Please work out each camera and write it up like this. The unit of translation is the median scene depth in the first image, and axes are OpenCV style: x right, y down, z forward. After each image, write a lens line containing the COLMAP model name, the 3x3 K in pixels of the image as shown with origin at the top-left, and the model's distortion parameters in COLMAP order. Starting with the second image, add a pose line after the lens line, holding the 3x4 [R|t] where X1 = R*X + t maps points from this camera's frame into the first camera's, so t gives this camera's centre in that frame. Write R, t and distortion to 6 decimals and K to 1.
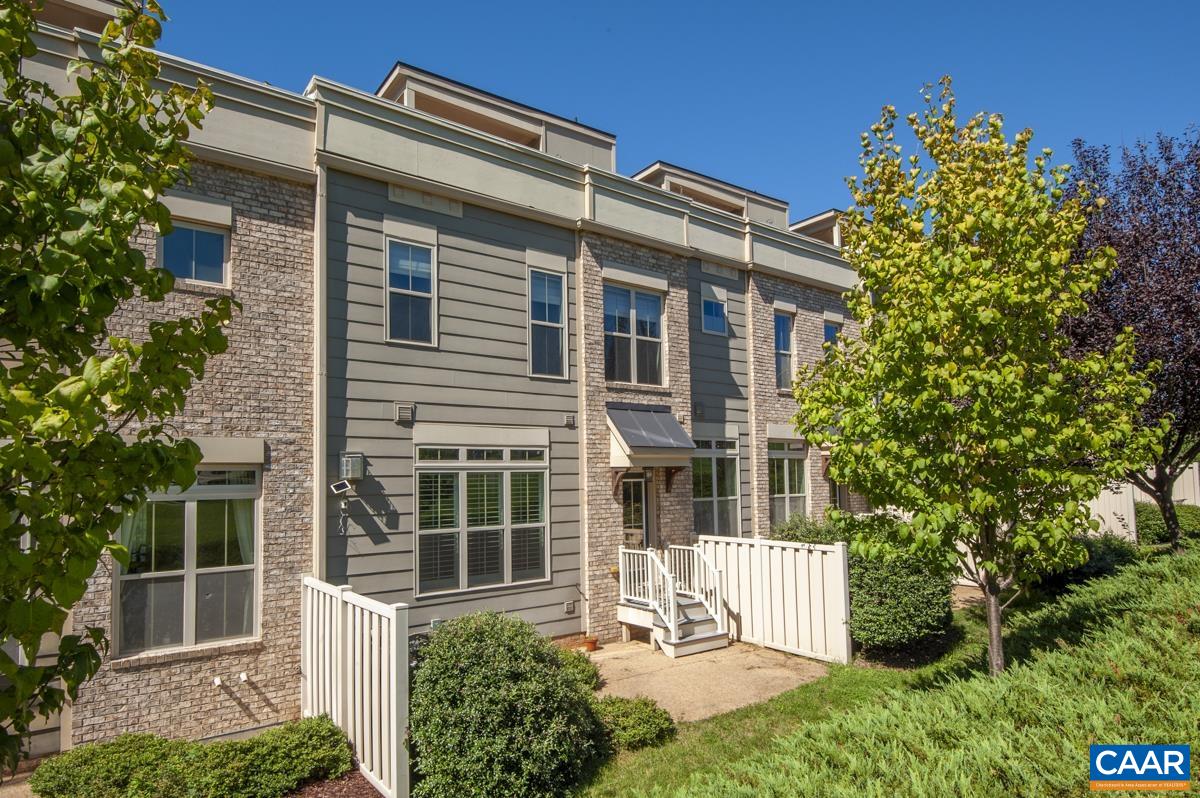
lens RADIAL K [[678.0, 0, 598.9], [0, 678.0, 435.1], [0, 0, 1]] dist [0.002725, -0.001000]
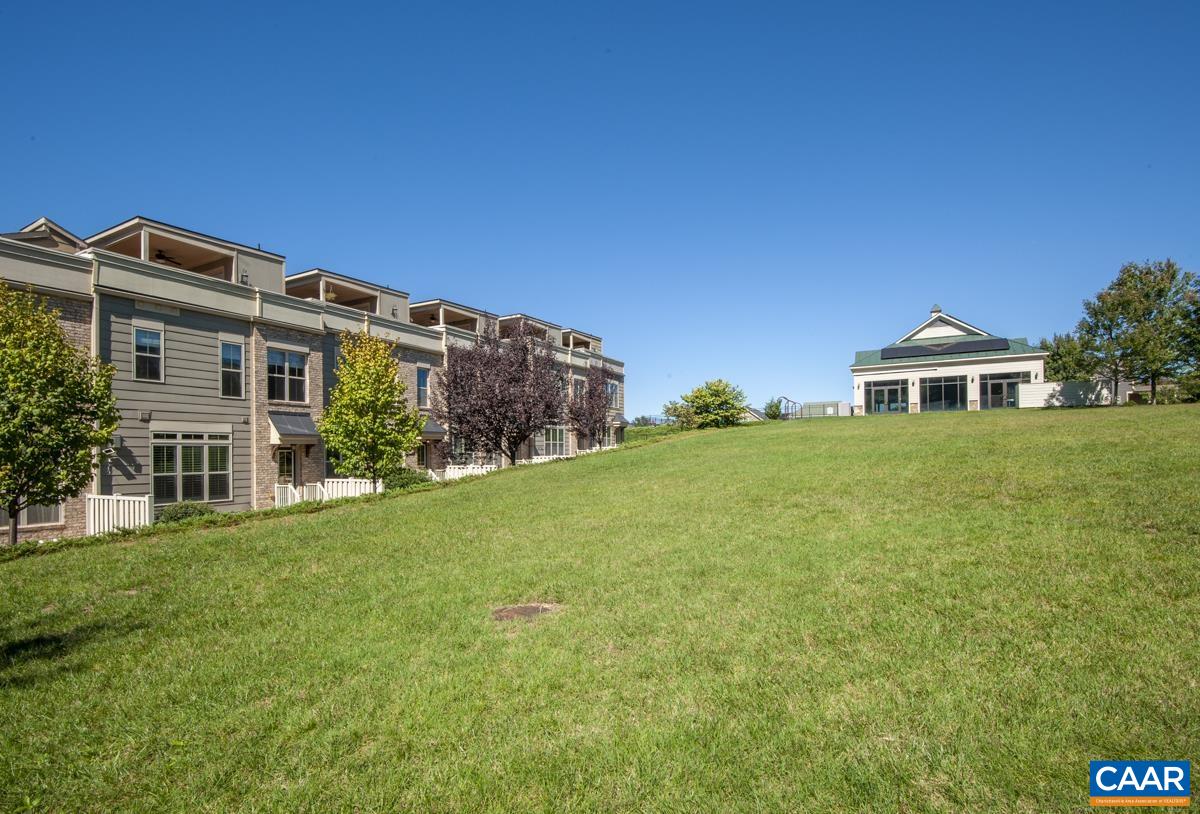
lens RADIAL K [[581.7, 0, 630.3], [0, 581.7, 451.9], [0, 0, 1]] dist [-0.000925, -0.013190]
pose [[0.888115, 0.011851, 0.459469, 0.179826], [-0.039181, 0.997981, 0.049993, -0.057964], [-0.457949, -0.062402, 0.886785, -1.026493]]
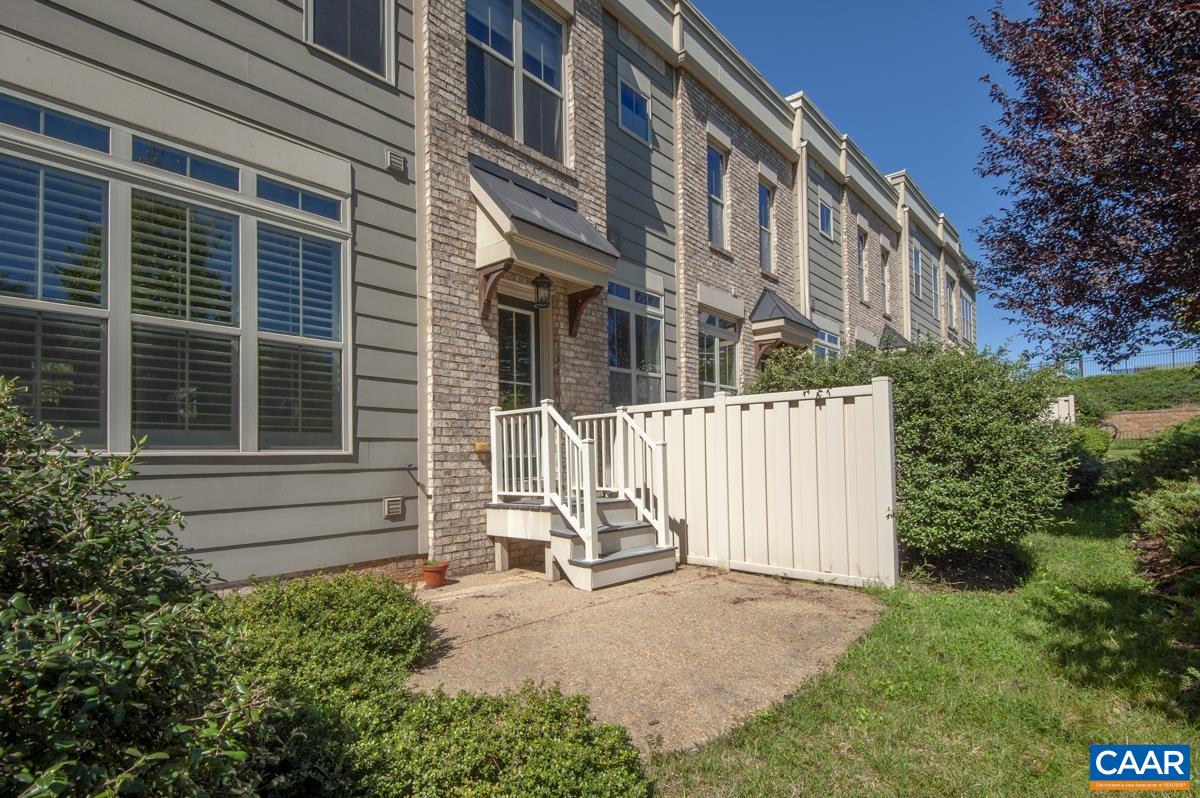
lens RADIAL K [[587.6, 0, 599.4], [0, 587.6, 440.5], [0, 0, 1]] dist [0.021929, -0.000539]
pose [[0.980896, 0.006732, 0.194416, 0.024450], [-0.012792, 0.999470, 0.029929, 0.183882], [-0.194112, -0.031845, 0.980462, 0.512980]]
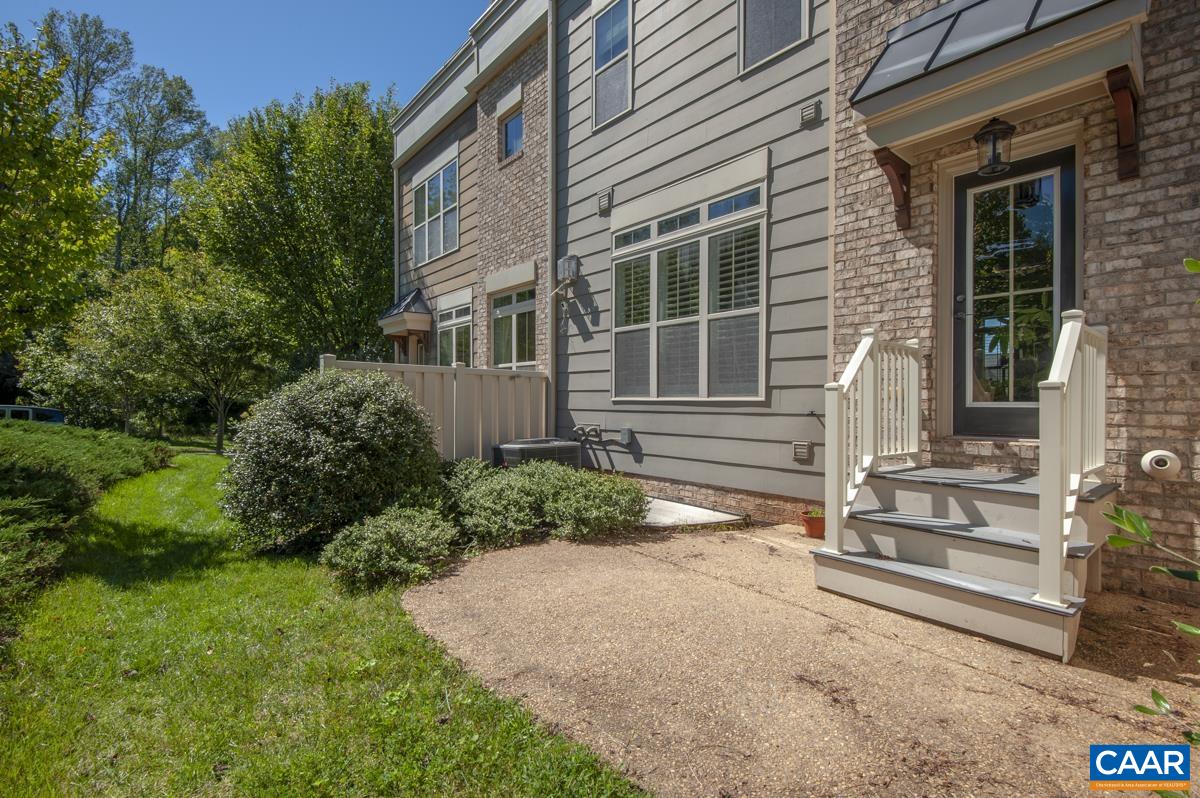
lens RADIAL K [[550.6, 0, 598.2], [0, 550.6, 404.6], [0, 0, 1]] dist [0.022650, -0.016793]
pose [[0.043796, 0.022012, -0.998798, 0.404085], [0.057359, 0.998053, 0.024510, 0.193157], [0.997393, -0.058364, 0.042448, 0.812589]]
